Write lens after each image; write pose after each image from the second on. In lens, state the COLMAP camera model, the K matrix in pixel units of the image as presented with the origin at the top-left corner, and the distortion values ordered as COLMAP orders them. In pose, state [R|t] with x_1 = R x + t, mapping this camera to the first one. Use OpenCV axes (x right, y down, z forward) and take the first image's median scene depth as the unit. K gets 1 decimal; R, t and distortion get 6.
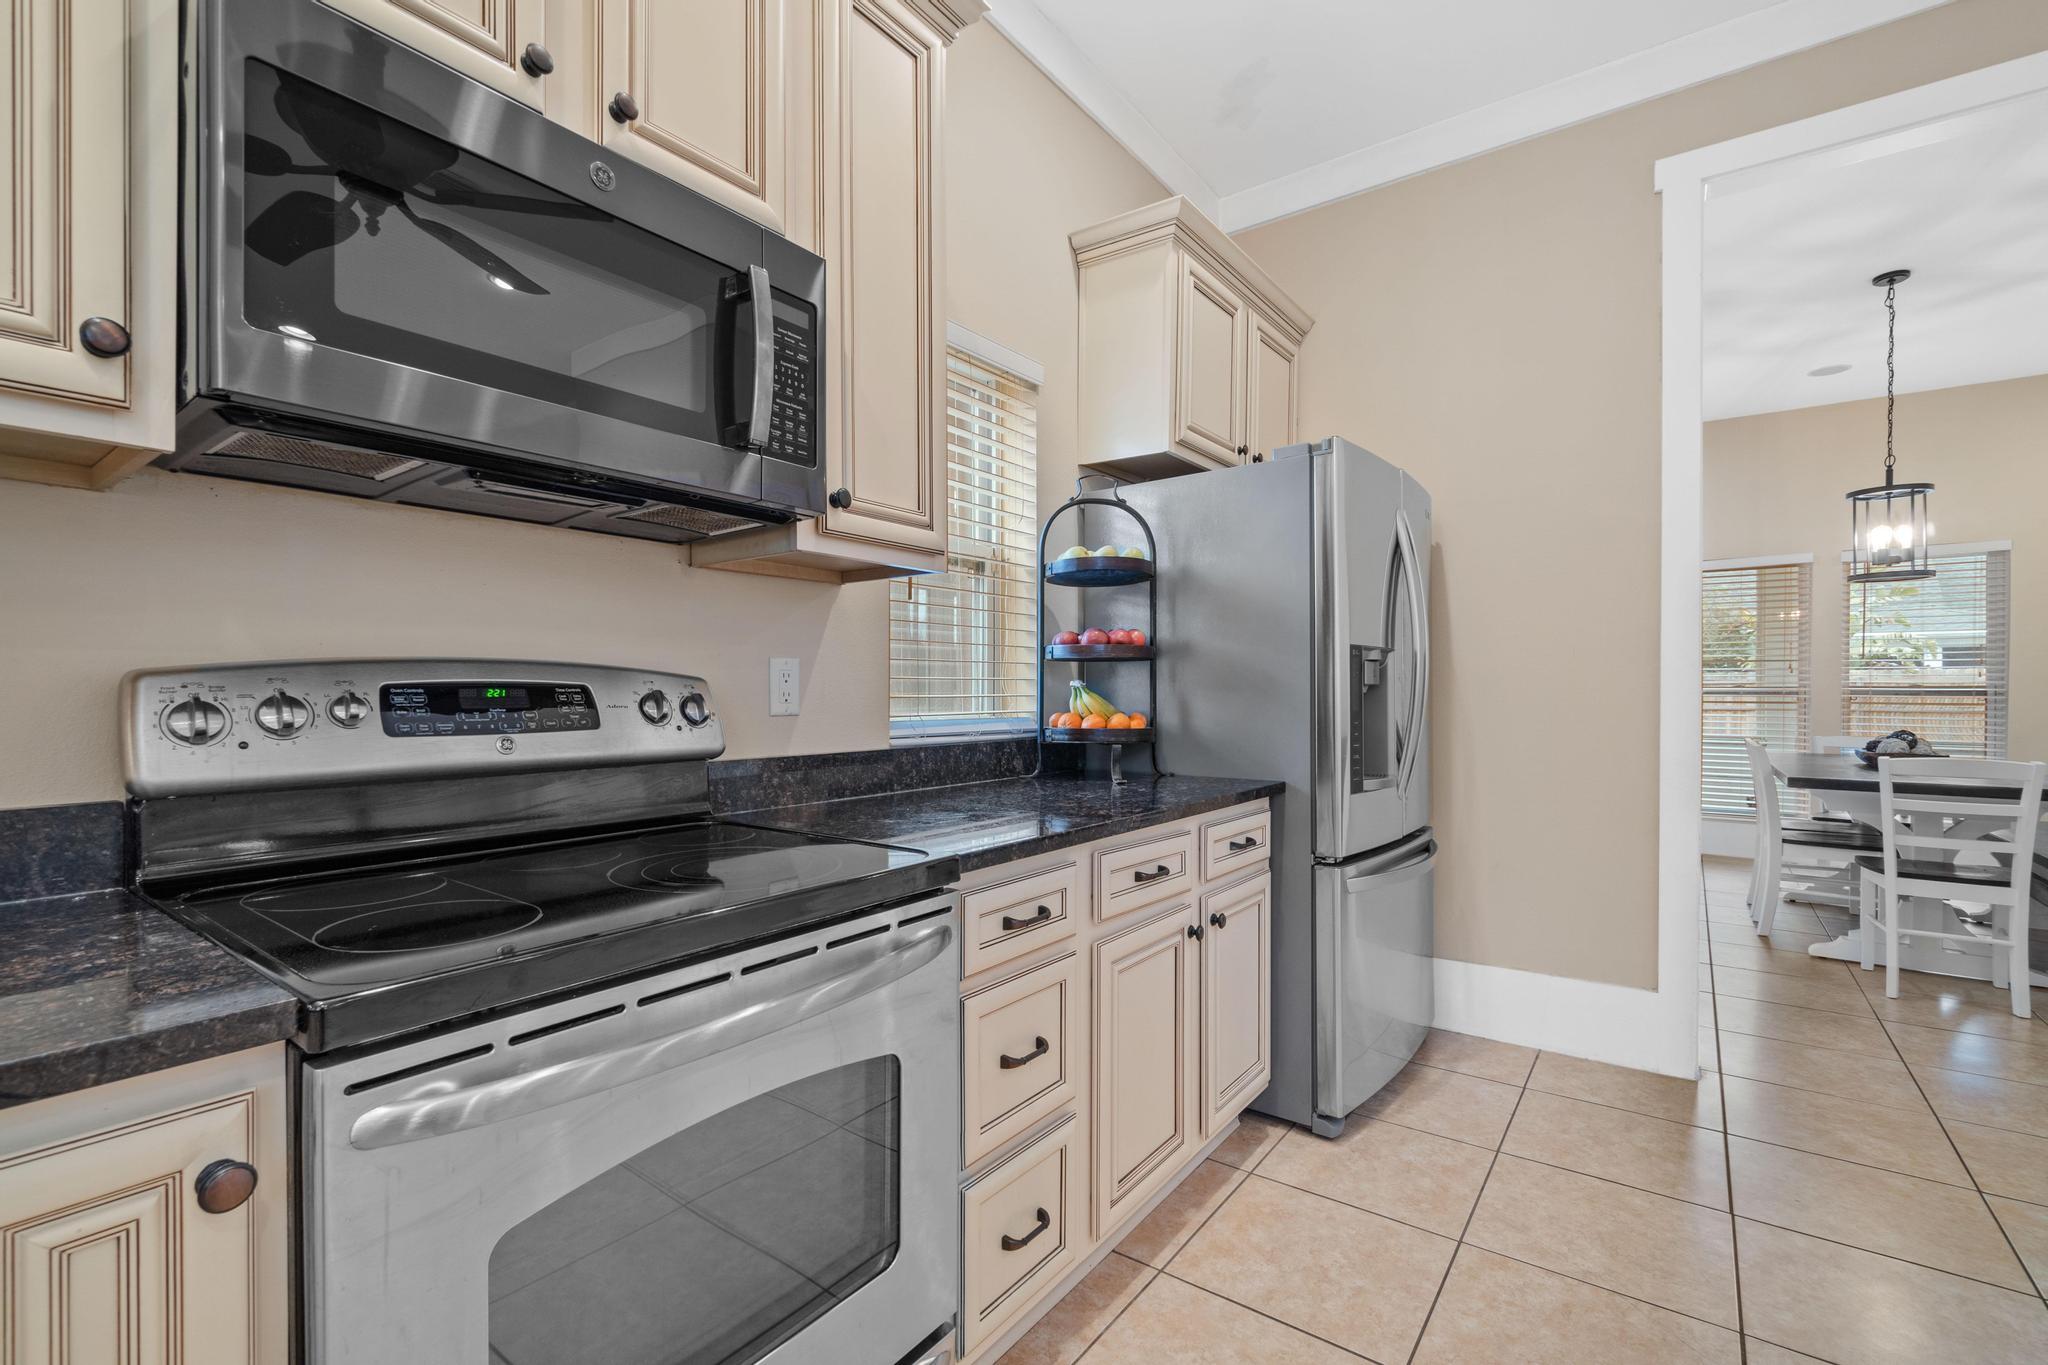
lens RADIAL K [[901.4, 0, 1022.3], [0, 901.4, 694.6], [0, 0, 1]] dist [-0.001327, -0.000060]
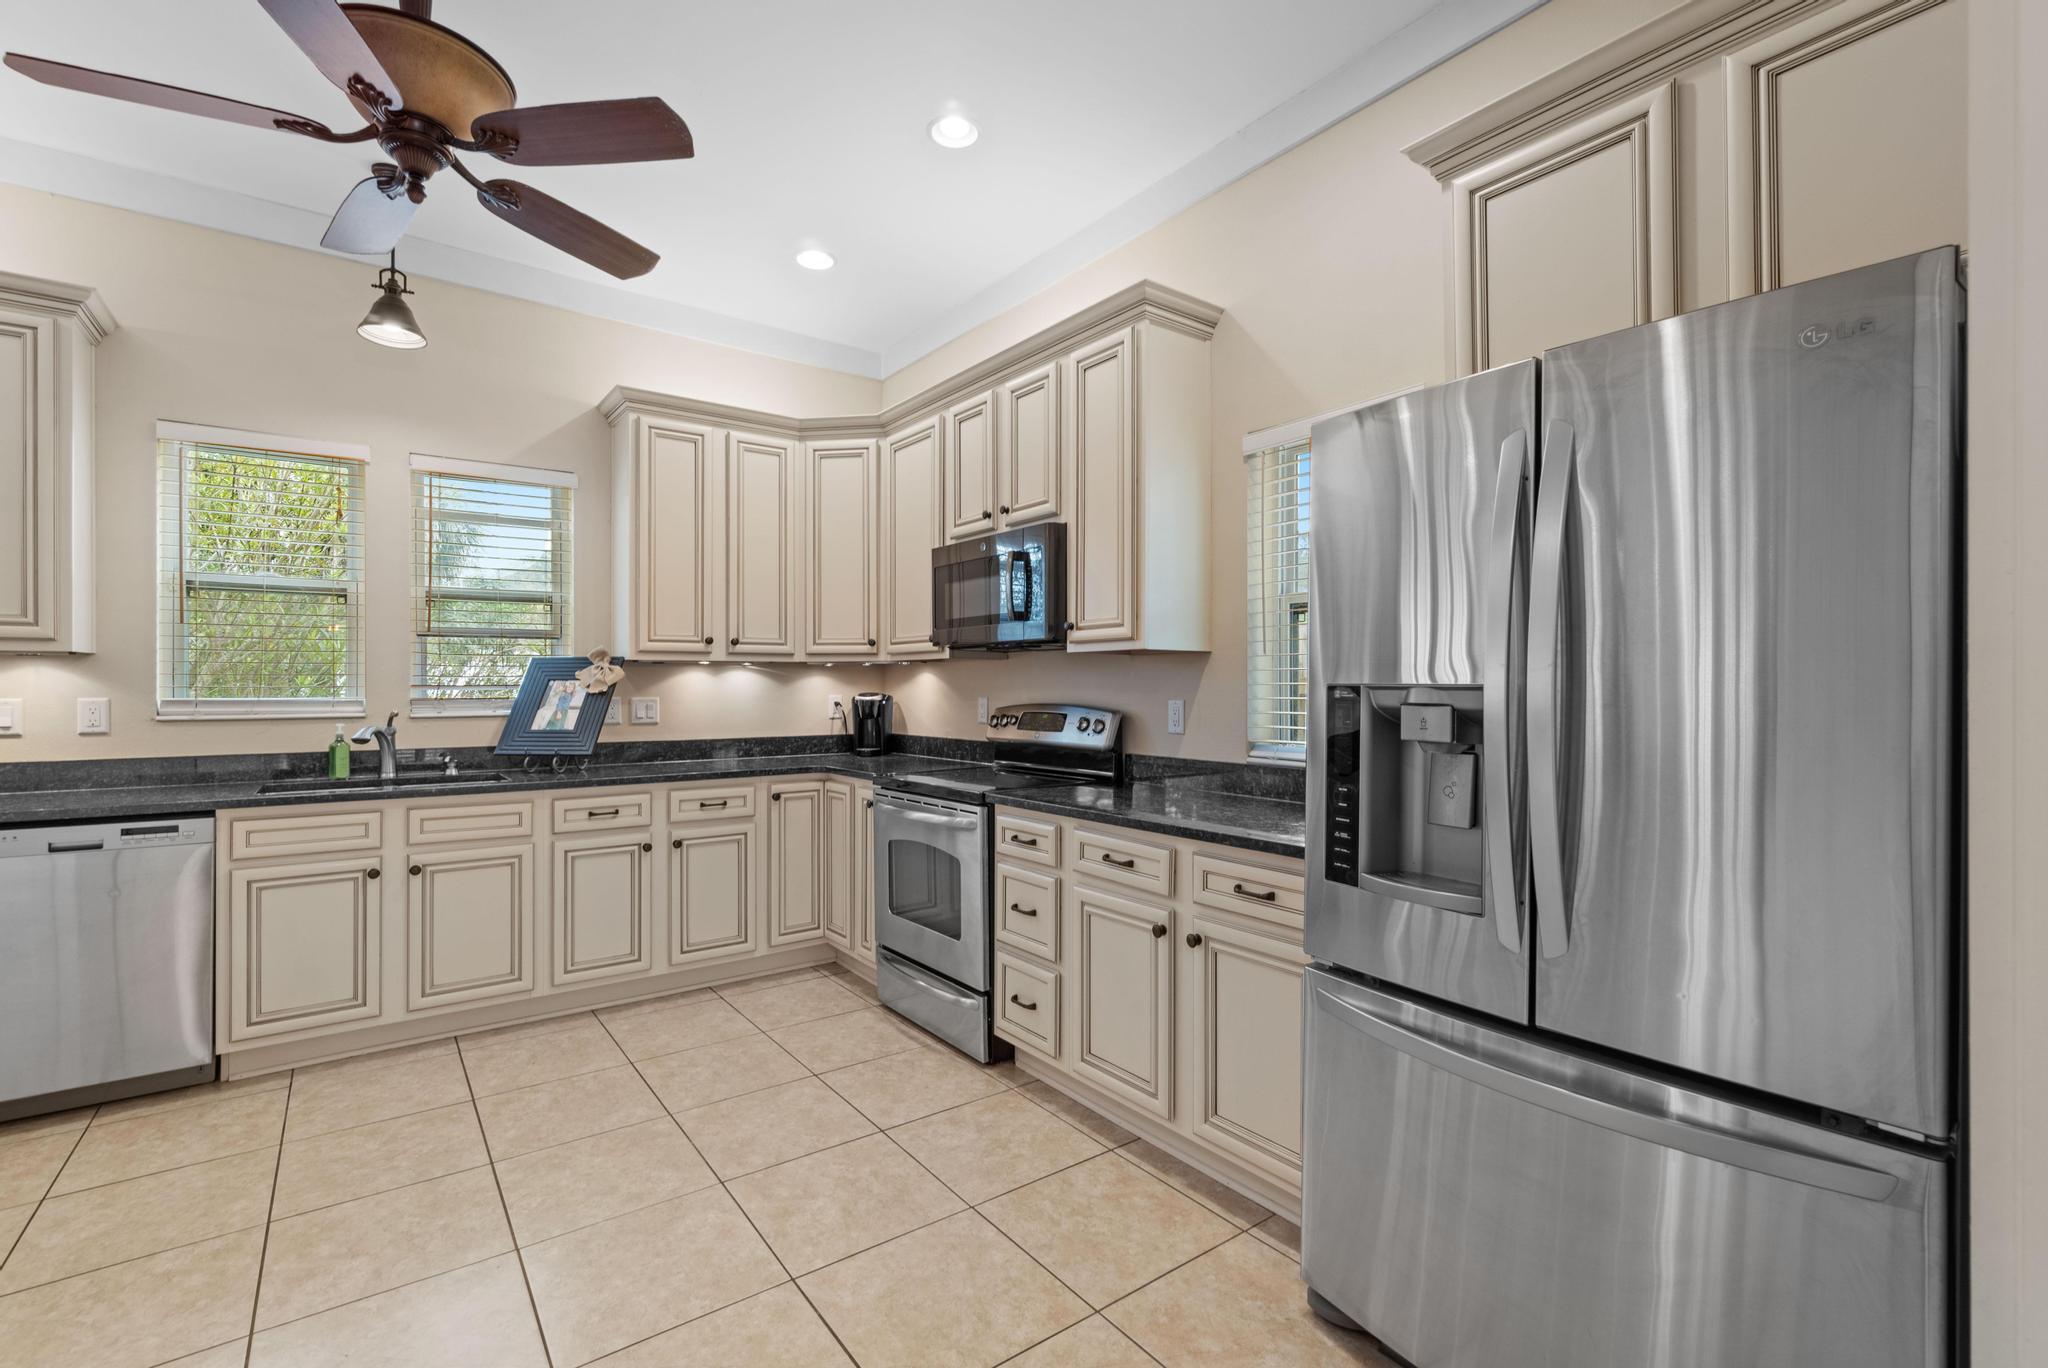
lens RADIAL K [[900.8, 0, 1016.9], [0, 900.8, 683.2], [0, 0, 1]] dist [-0.002985, -0.000749]
pose [[-0.289638, -0.006740, -0.957112, 1.758116], [-0.008403, 0.999955, -0.004498, -0.074985], [0.957099, 0.006739, -0.289682, 1.458684]]
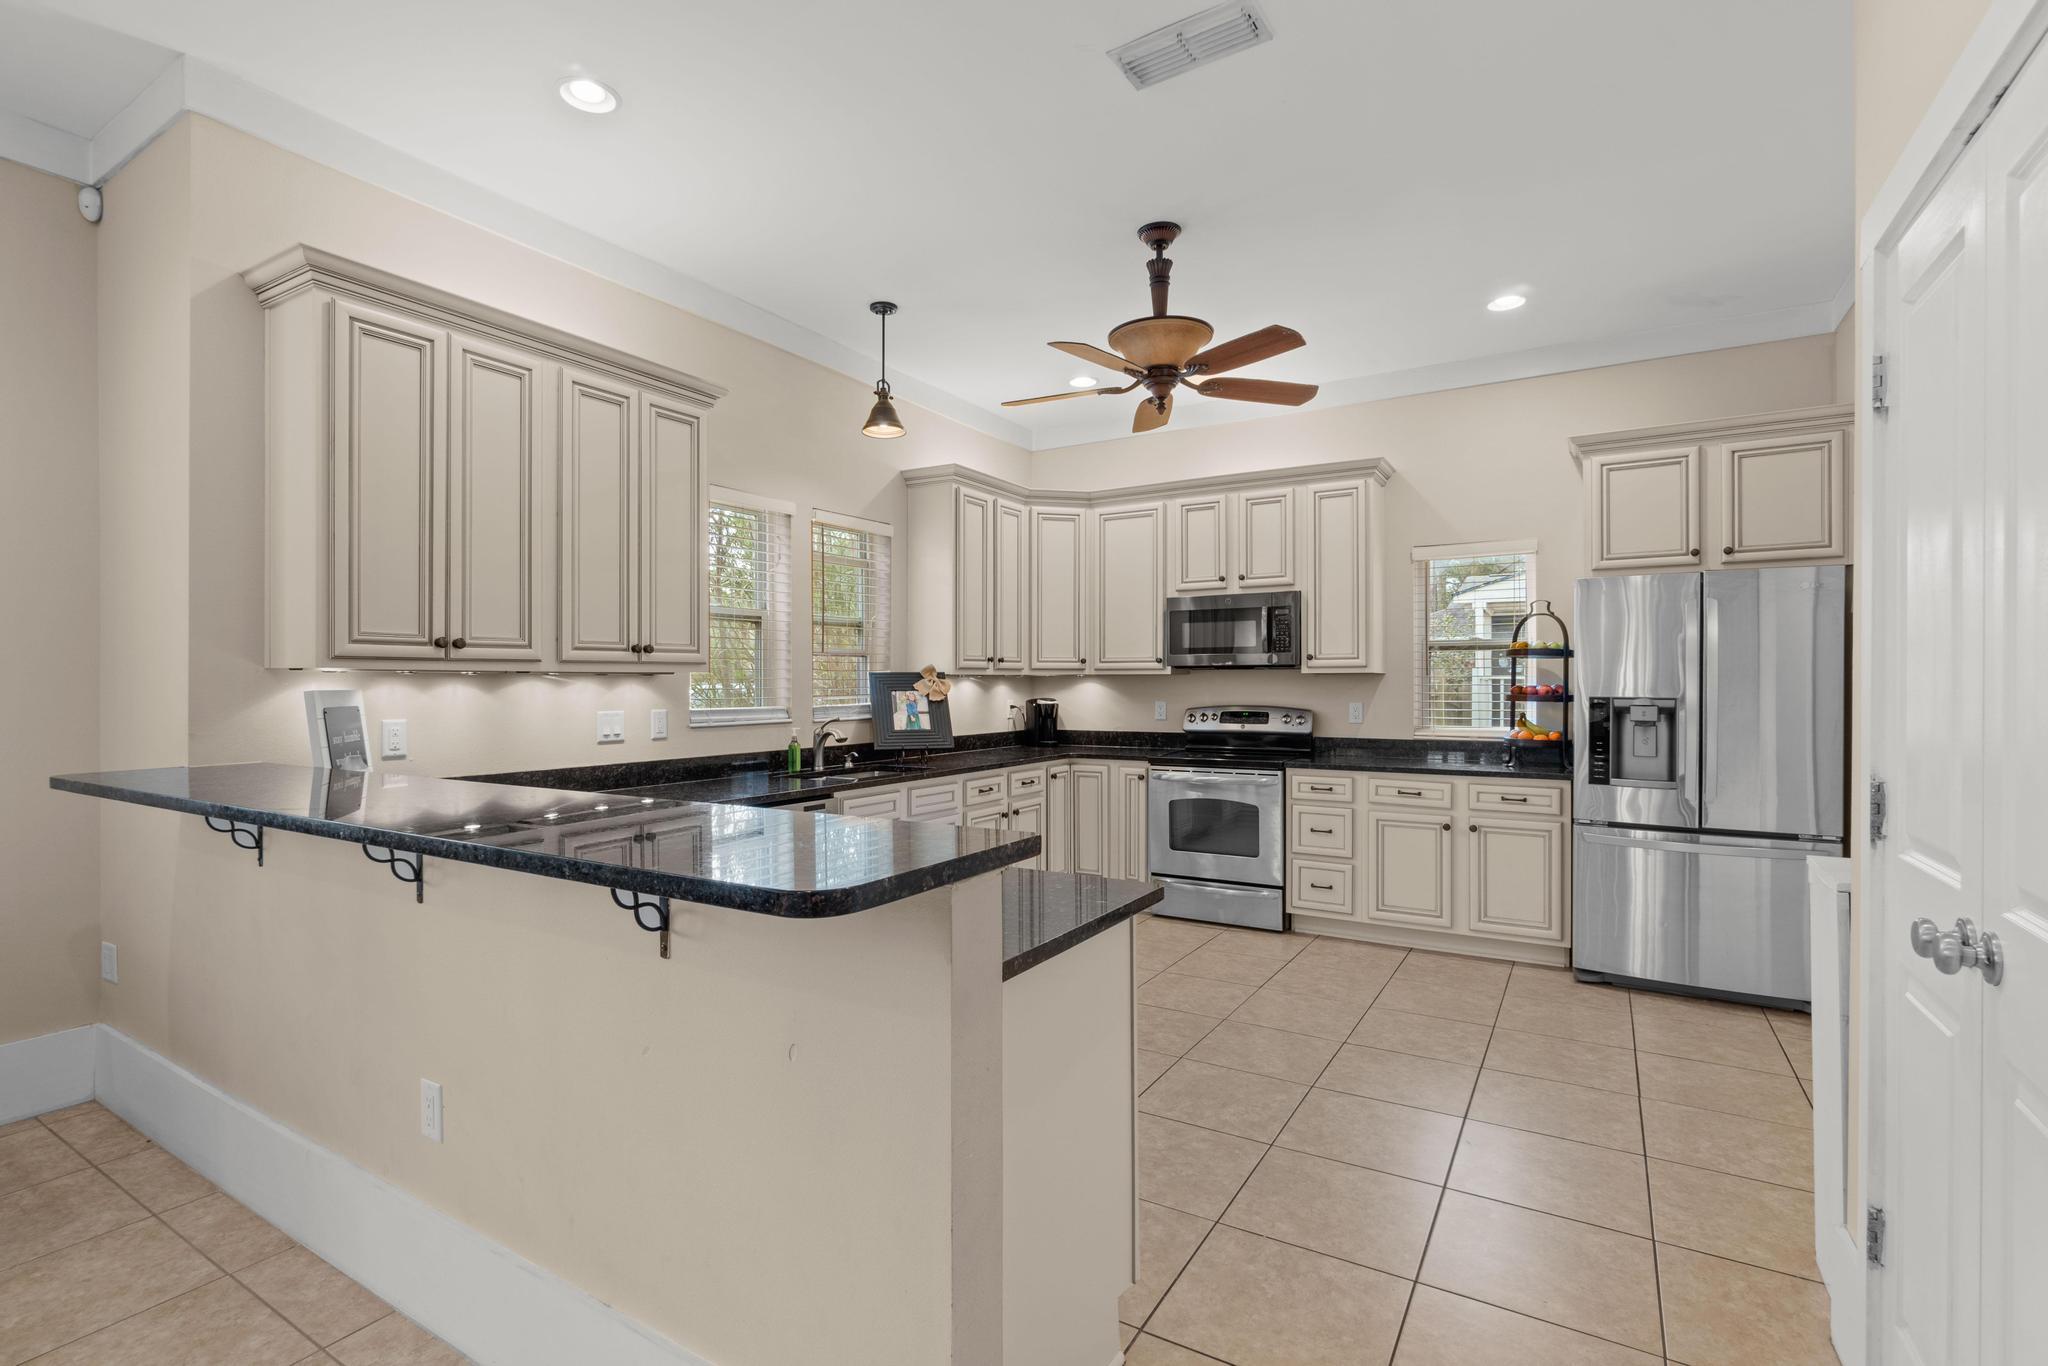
lens RADIAL K [[956.4, 0, 1012.5], [0, 956.4, 686.6], [0, 0, 1]] dist [-0.011928, 0.000728]
pose [[0.087200, 0.000063, -0.996191, 3.104013], [-0.006189, 0.999981, -0.000479, -0.099287], [0.996172, 0.006207, 0.087198, -0.368315]]
